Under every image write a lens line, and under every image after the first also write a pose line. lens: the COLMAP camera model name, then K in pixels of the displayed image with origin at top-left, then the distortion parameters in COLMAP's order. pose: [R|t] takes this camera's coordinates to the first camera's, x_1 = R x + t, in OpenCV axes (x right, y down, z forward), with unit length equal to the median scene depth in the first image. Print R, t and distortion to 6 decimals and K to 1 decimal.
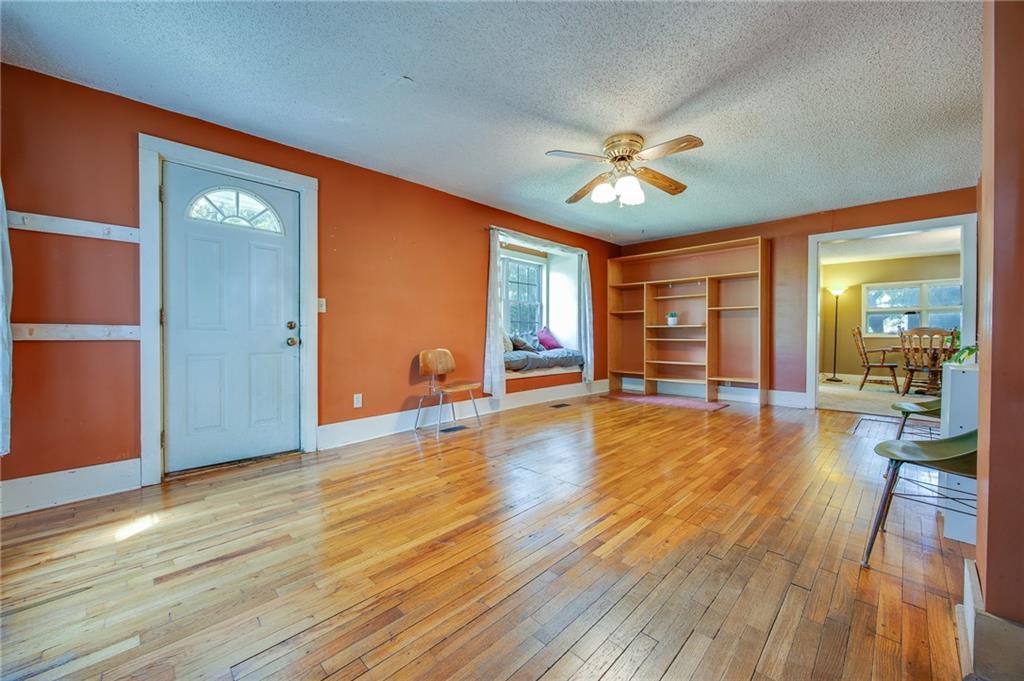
lens RADIAL K [[400.9, 0, 521.9], [0, 400.9, 339.6], [0, 0, 1]] dist [-0.003219, -0.000235]
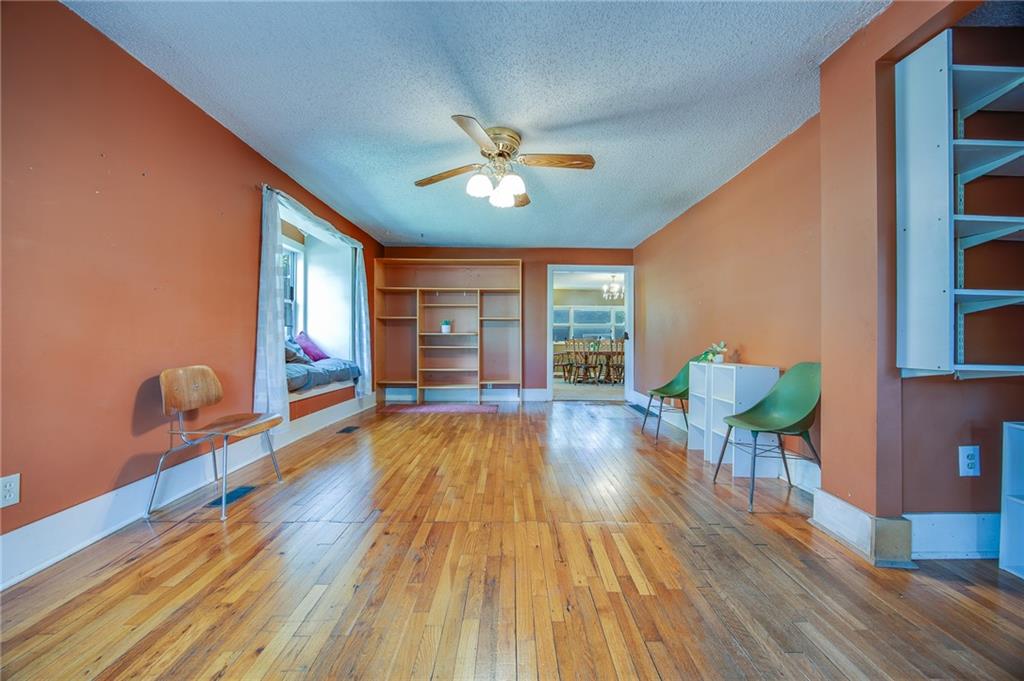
lens RADIAL K [[386.0, 0, 519.2], [0, 386.0, 339.3], [0, 0, 1]] dist [-0.002174, -0.000002]
pose [[0.708282, 0.006627, 0.705898, -0.203704], [0.006096, 0.999861, -0.015502, -0.003510], [-0.705903, 0.015283, 0.708144, 0.195272]]
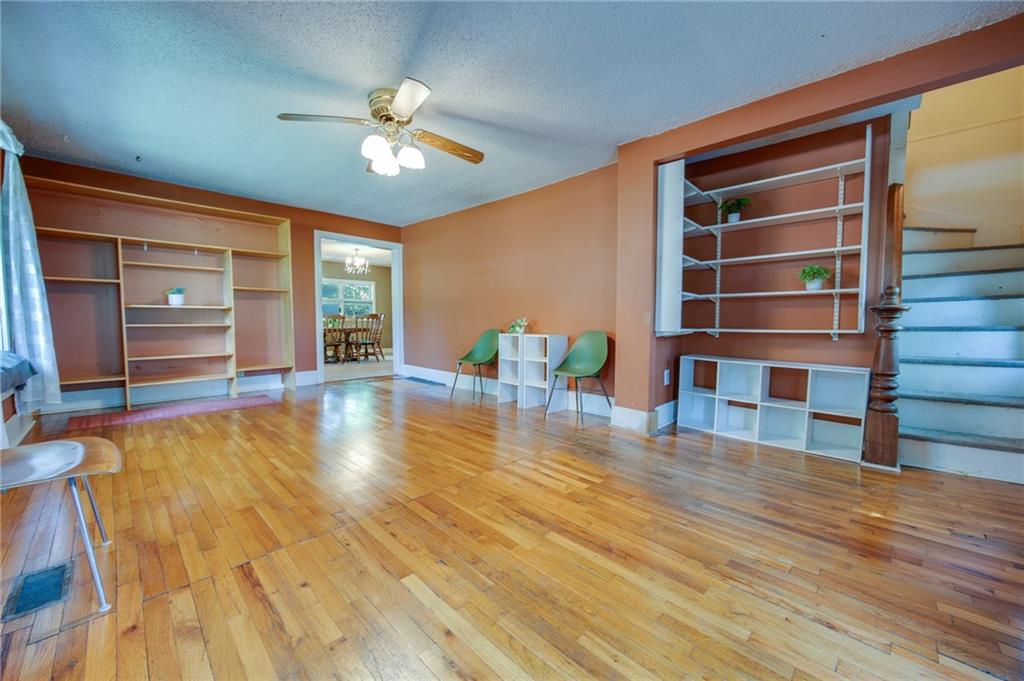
lens RADIAL K [[386.0, 0, 519.2], [0, 386.0, 339.3], [0, 0, 1]] dist [-0.002174, -0.000002]
pose [[-0.000359, -0.052877, 0.998601, -0.362175], [0.010616, 0.998545, 0.052878, -0.005111], [-0.999944, 0.010620, 0.000203, 0.421639]]
